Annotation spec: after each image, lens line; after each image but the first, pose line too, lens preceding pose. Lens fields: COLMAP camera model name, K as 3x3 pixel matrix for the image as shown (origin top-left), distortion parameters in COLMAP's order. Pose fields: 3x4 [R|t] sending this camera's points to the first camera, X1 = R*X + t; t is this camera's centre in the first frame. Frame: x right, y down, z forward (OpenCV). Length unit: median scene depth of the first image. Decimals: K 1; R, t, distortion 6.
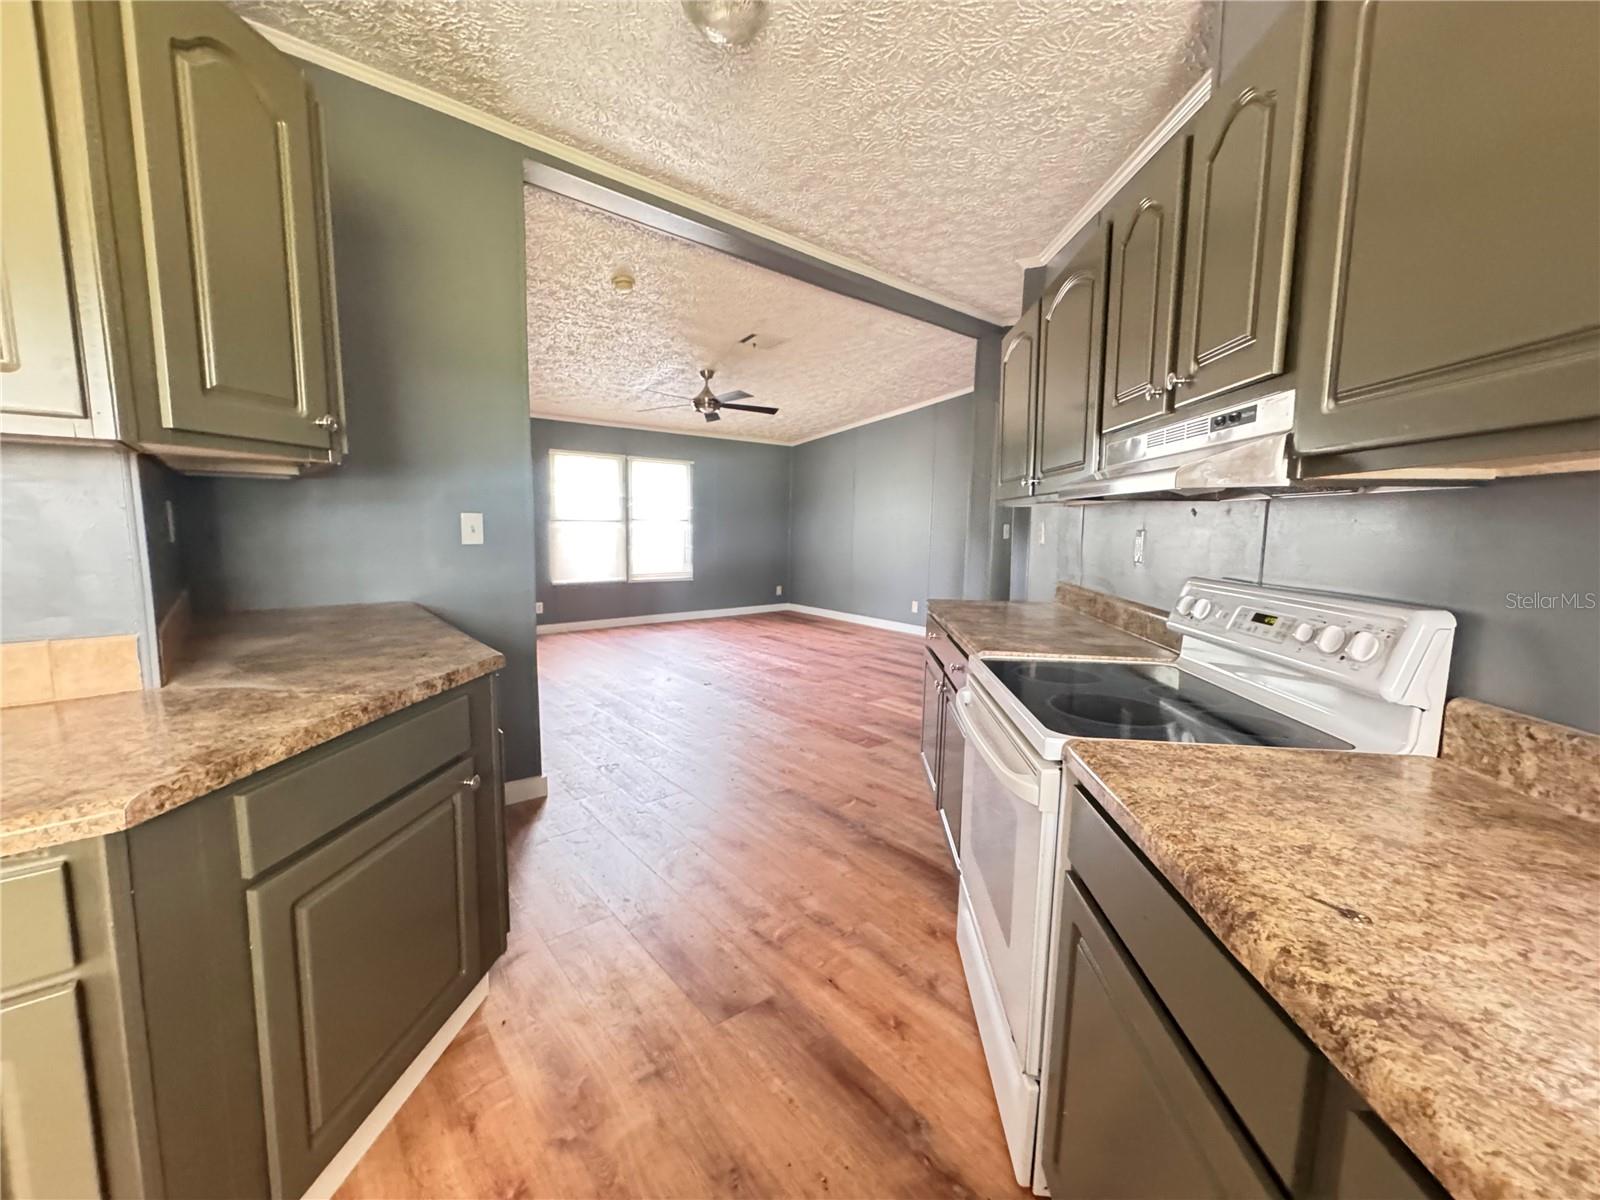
lens RADIAL K [[644.2, 0, 801.5], [0, 644.2, 597.9], [0, 0, 1]] dist [-0.003538, 0.000568]
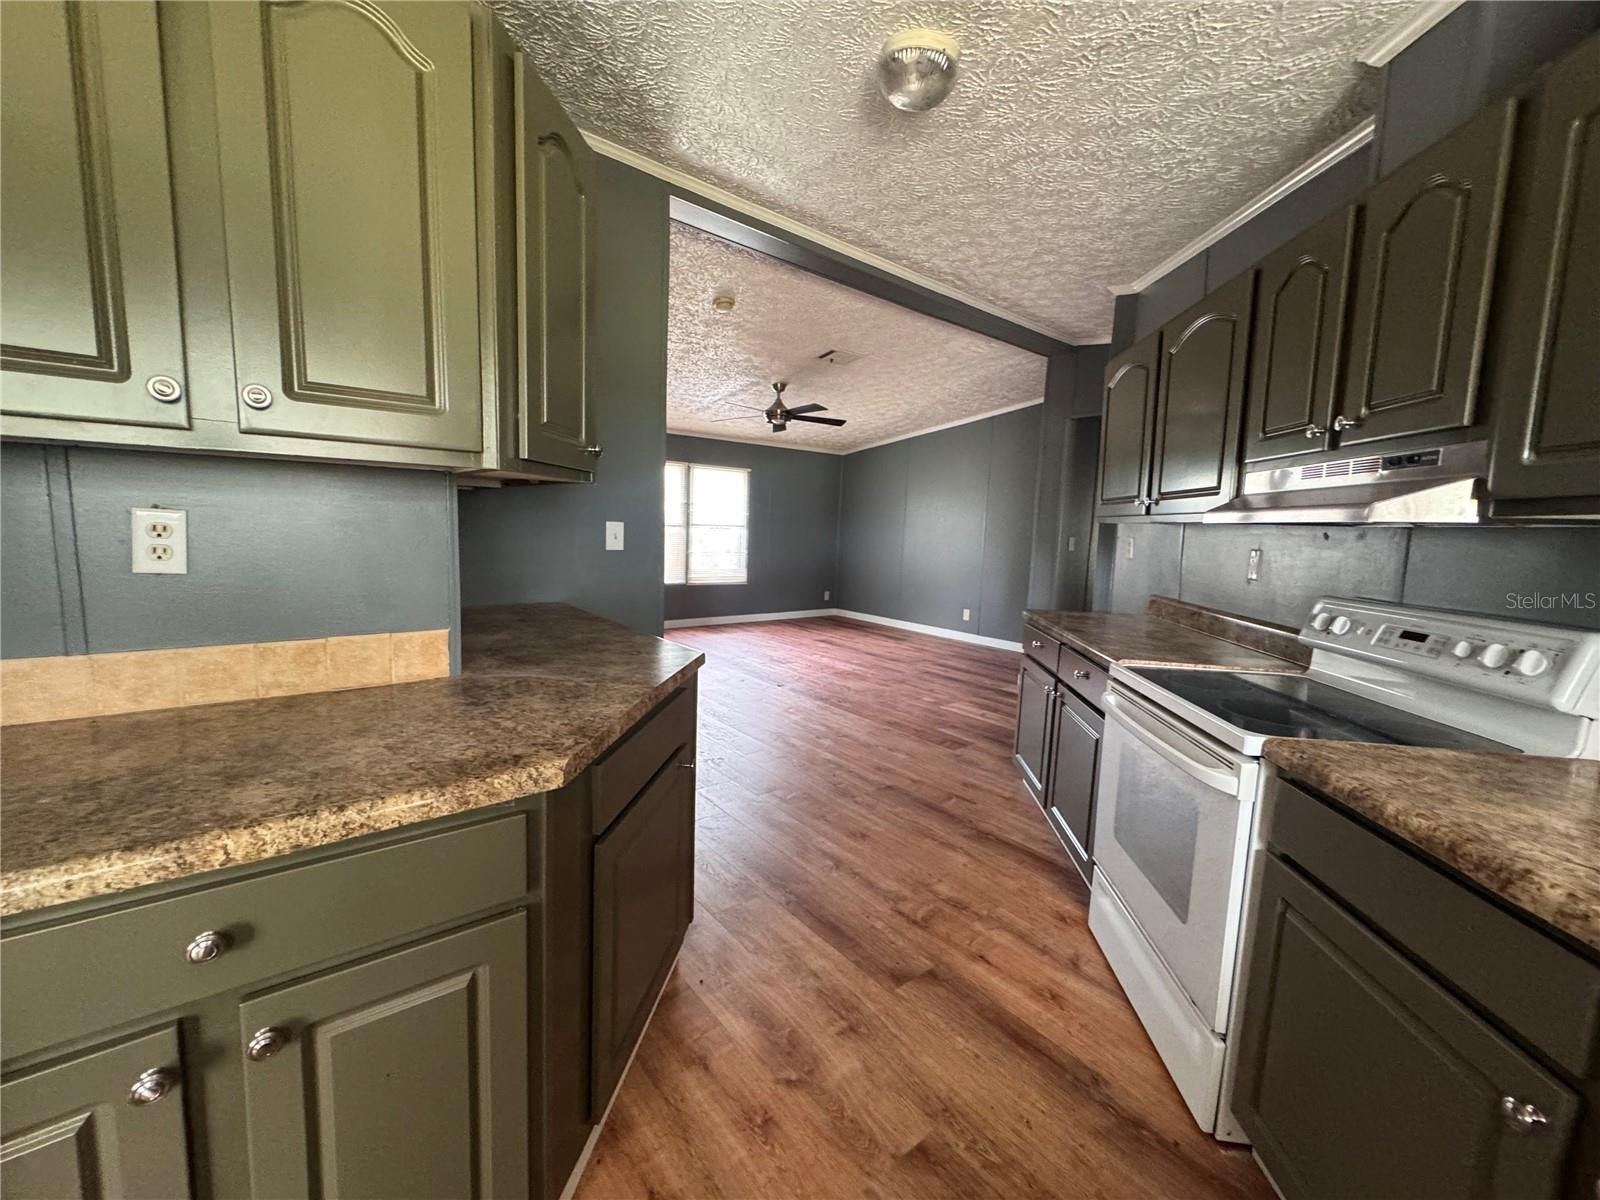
lens RADIAL K [[644.2, 0, 798.5], [0, 644.2, 598.3], [0, 0, 1]] dist [-0.003538, 0.000568]
pose [[0.999470, 0.020186, -0.025541, -0.244335], [-0.020340, 0.999776, -0.005802, -0.003602], [0.025418, 0.006318, 0.999657, -0.105384]]
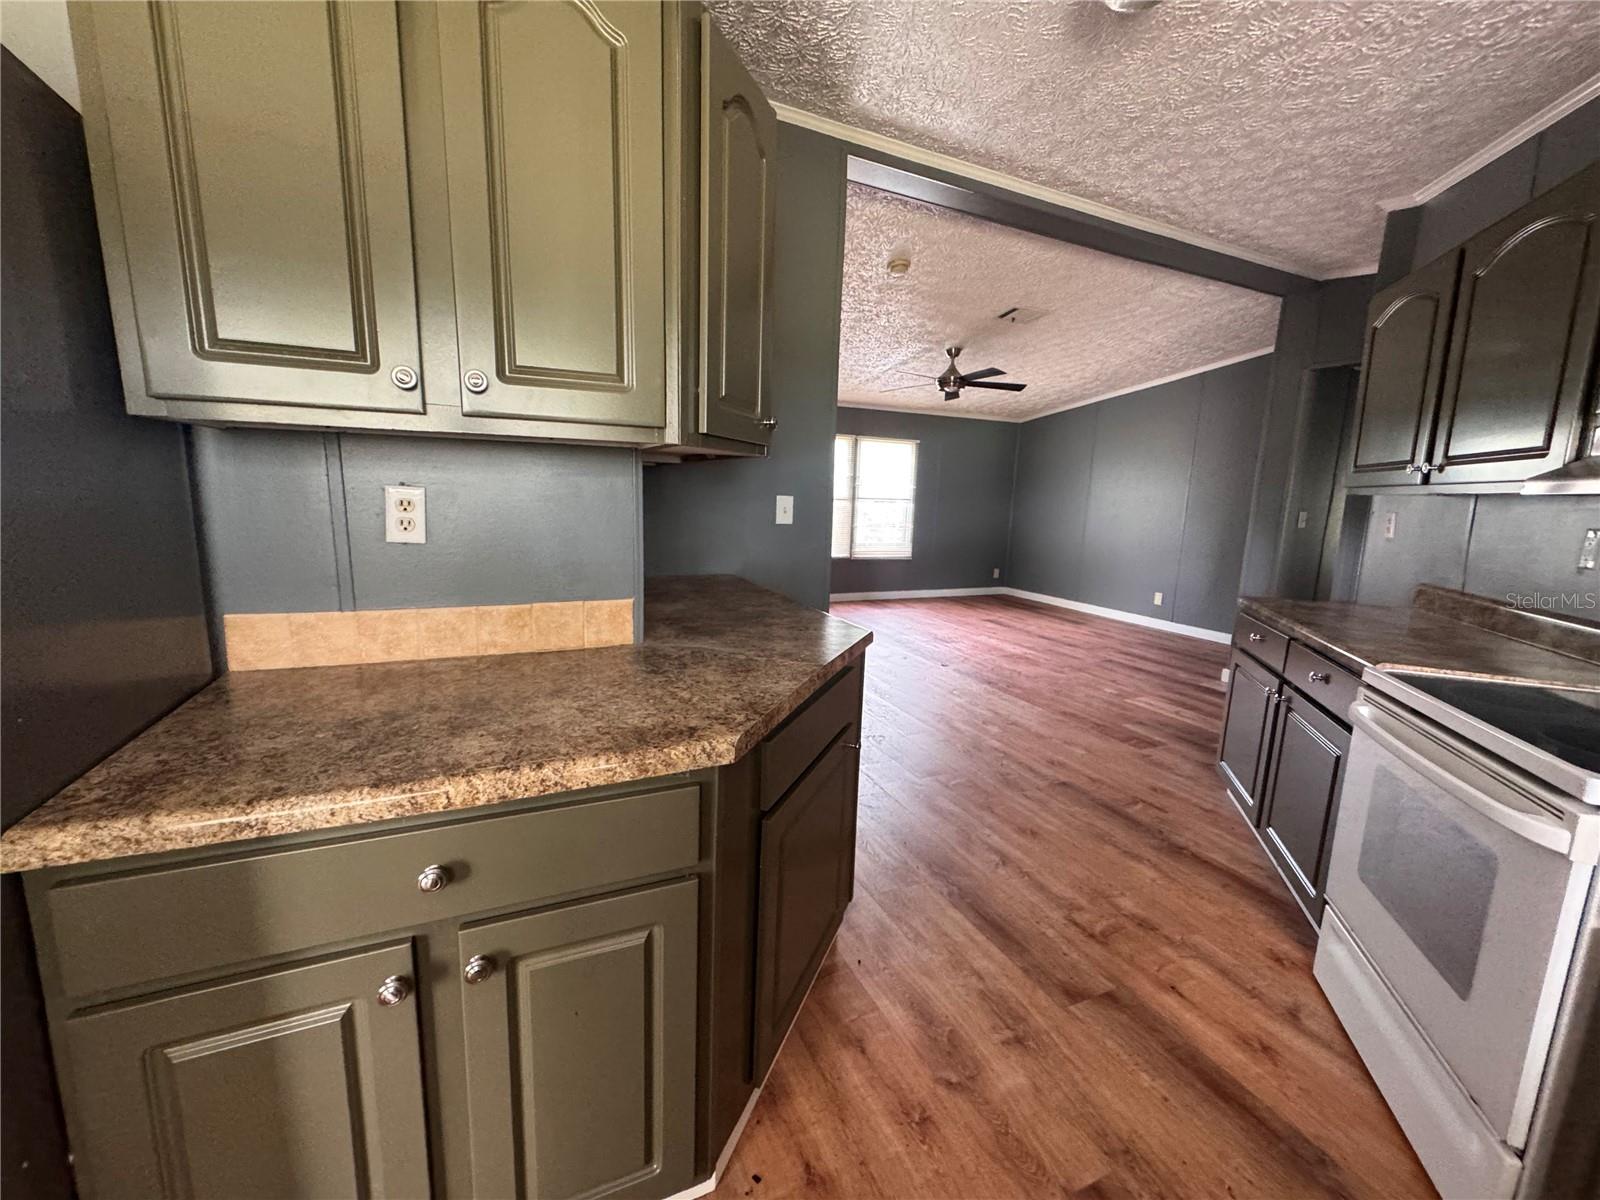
lens RADIAL K [[644.2, 0, 798.0], [0, 644.2, 598.8], [0, 0, 1]] dist [-0.003538, 0.000568]
pose [[0.961311, 0.056002, -0.269713, -0.263237], [-0.045926, 0.997996, 0.043530, -0.007969], [0.271611, -0.029459, 0.961956, -0.070359]]
